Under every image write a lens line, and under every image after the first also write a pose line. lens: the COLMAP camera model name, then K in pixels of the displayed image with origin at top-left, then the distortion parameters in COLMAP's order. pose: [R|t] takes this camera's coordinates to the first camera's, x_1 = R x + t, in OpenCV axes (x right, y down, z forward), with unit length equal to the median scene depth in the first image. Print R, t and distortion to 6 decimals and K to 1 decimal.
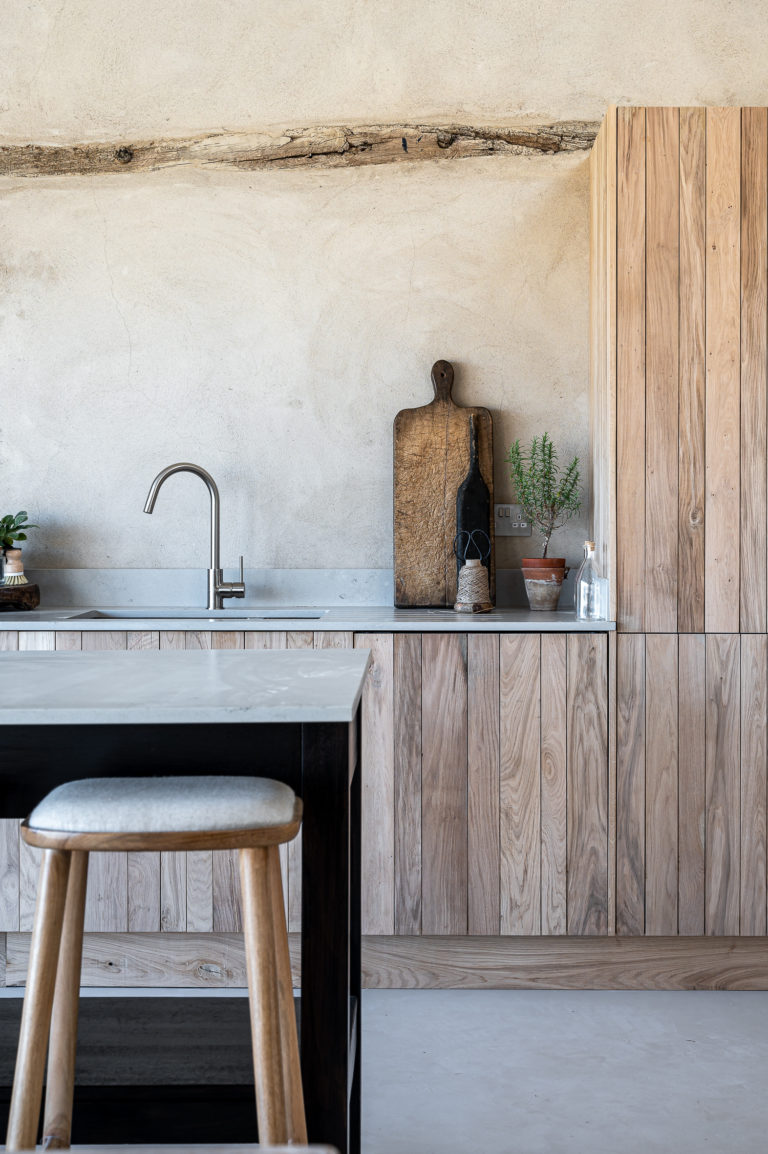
lens RADIAL K [[1974.8, 0, 423.9], [0, 1974.8, 497.8], [0, 0, 1]] dist [0.001493, 0.000000]
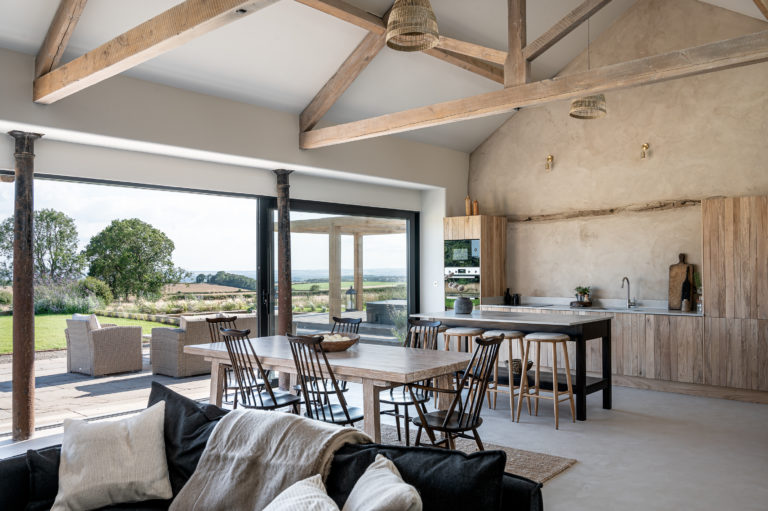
lens RADIAL K [[646.5, 0, 402.0], [0, 646.5, 253.1], [0, 0, 1]] dist [-0.001847, 0.016502]
pose [[0.767254, -0.018988, -0.641063, 0.457967], [0.006520, 0.999741, -0.021809, -0.043243], [0.641311, 0.012553, 0.767179, -0.507059]]
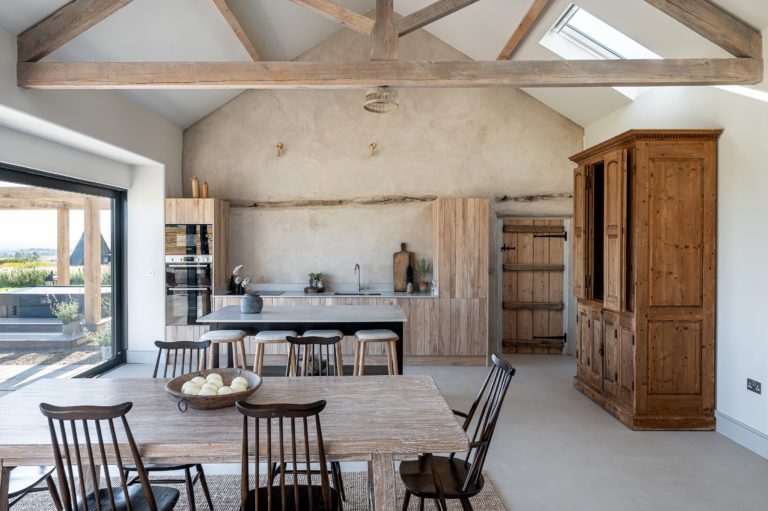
lens RADIAL K [[521.7, 0, 370.0], [0, 521.7, 246.0], [0, 0, 1]] dist [0.000009, -0.005014]
pose [[0.999979, -0.000196, 0.006472, -0.084815], [0.000130, 0.999948, 0.010182, -0.075269], [-0.006474, -0.010181, 0.999927, -0.347015]]
